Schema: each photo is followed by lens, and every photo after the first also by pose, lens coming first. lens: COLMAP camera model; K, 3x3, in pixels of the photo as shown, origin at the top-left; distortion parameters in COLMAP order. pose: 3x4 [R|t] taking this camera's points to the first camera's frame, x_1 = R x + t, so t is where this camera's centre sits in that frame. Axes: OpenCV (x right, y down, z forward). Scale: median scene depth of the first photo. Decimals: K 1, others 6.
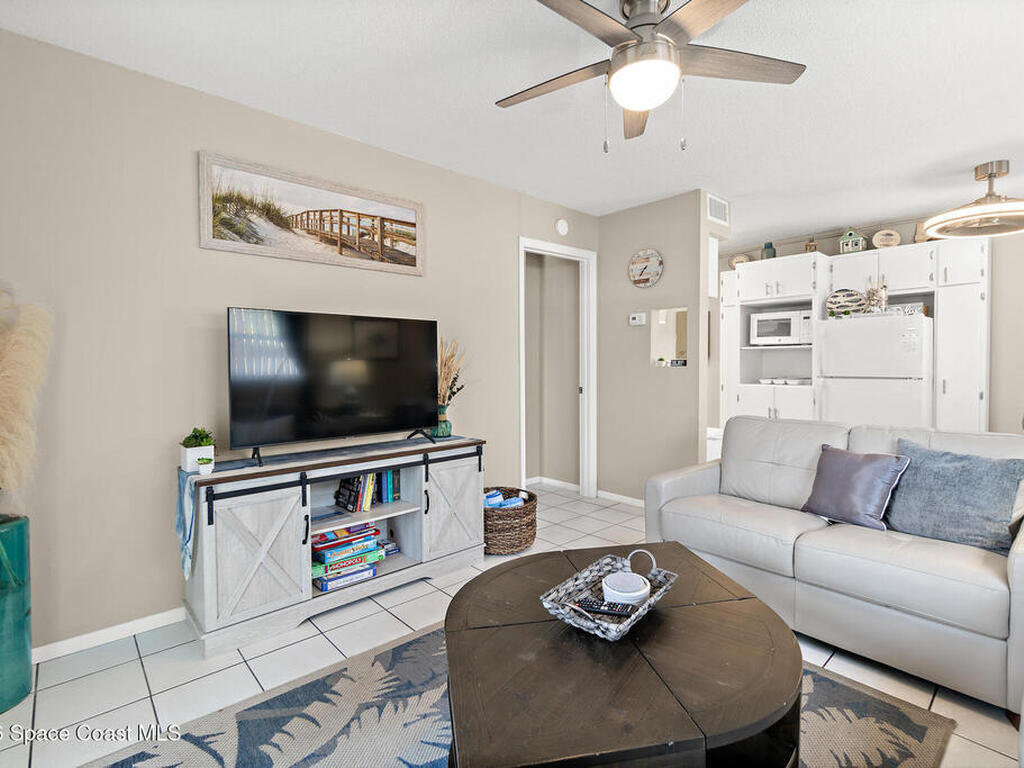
lens RADIAL K [[503.6, 0, 503.4], [0, 503.6, 377.4], [0, 0, 1]] dist [-0.007145, 0.002084]
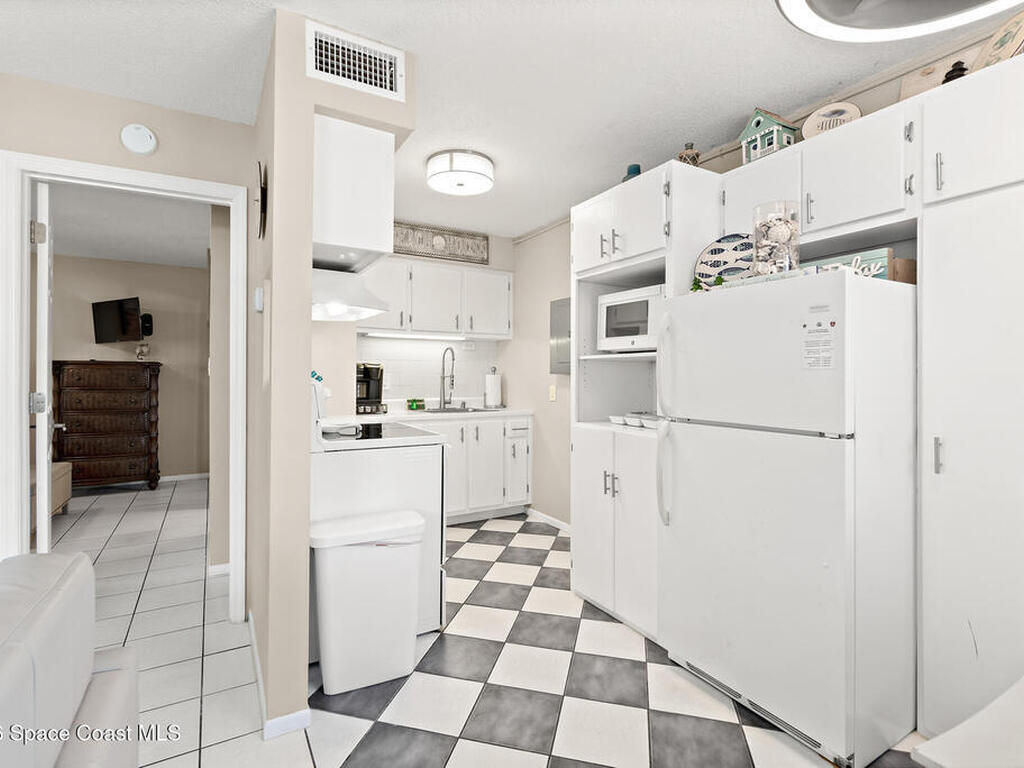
lens RADIAL K [[503.6, 0, 506.8], [0, 503.6, 375.0], [0, 0, 1]] dist [-0.007145, 0.002084]
pose [[0.978224, 0.010700, -0.207278, 0.865179], [-0.015342, 0.999666, -0.020801, -0.043941], [0.206986, 0.023528, 0.978061, 0.747871]]
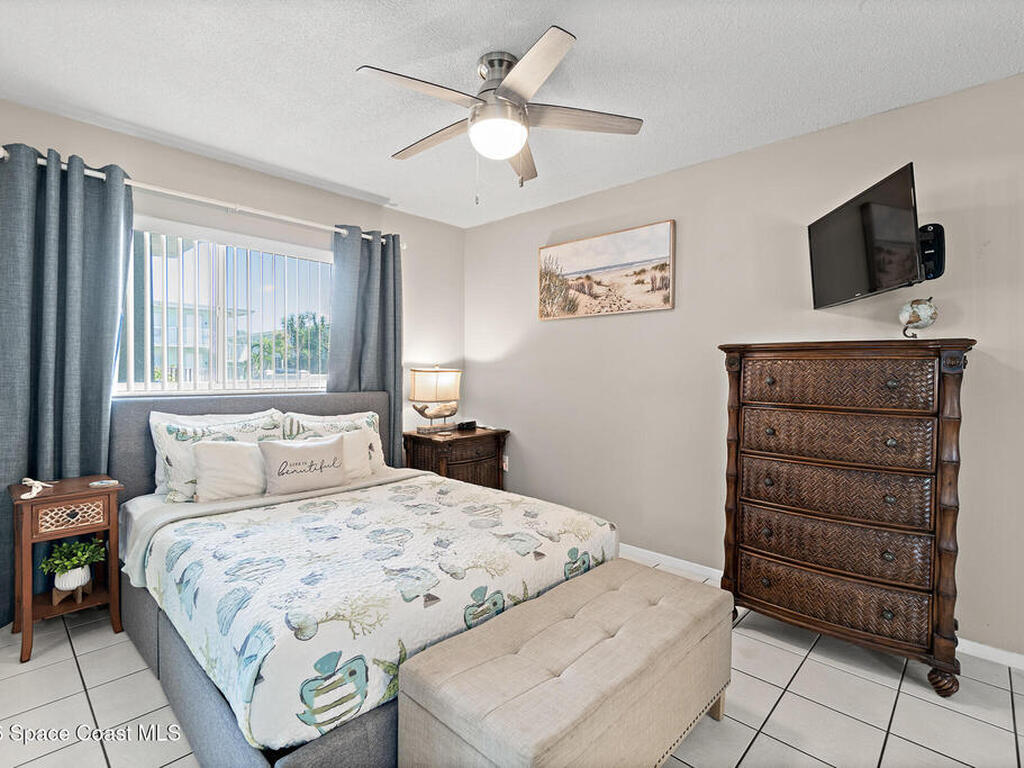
lens RADIAL K [[503.6, 0, 502.6], [0, 503.6, 376.3], [0, 0, 1]] dist [-0.007145, 0.002084]
pose [[0.066410, 0.017339, -0.997642, -0.168550], [-0.037655, 0.999180, 0.014859, -0.049809], [0.997082, 0.036579, 0.067009, 1.652163]]
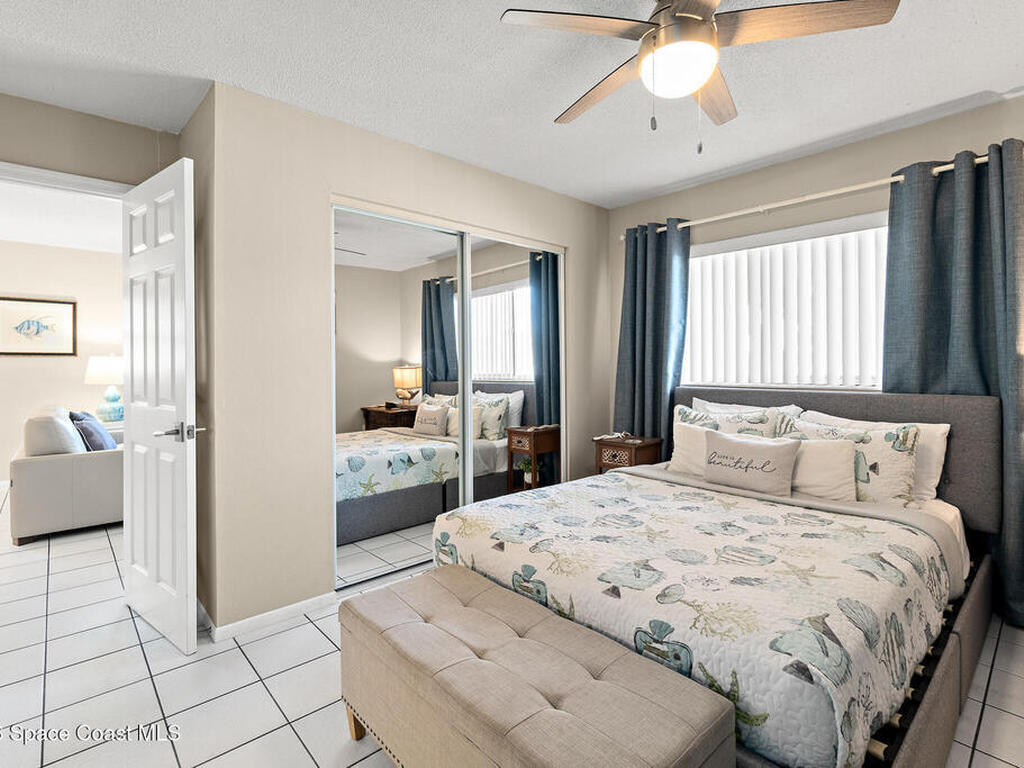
lens RADIAL K [[503.6, 0, 509.3], [0, 503.6, 374.1], [0, 0, 1]] dist [-0.007145, 0.002084]
pose [[-0.999861, 0.013813, 0.009306, -0.651038], [0.014253, 0.998698, 0.048974, -0.065323], [-0.008617, 0.049100, -0.998757, 2.202235]]
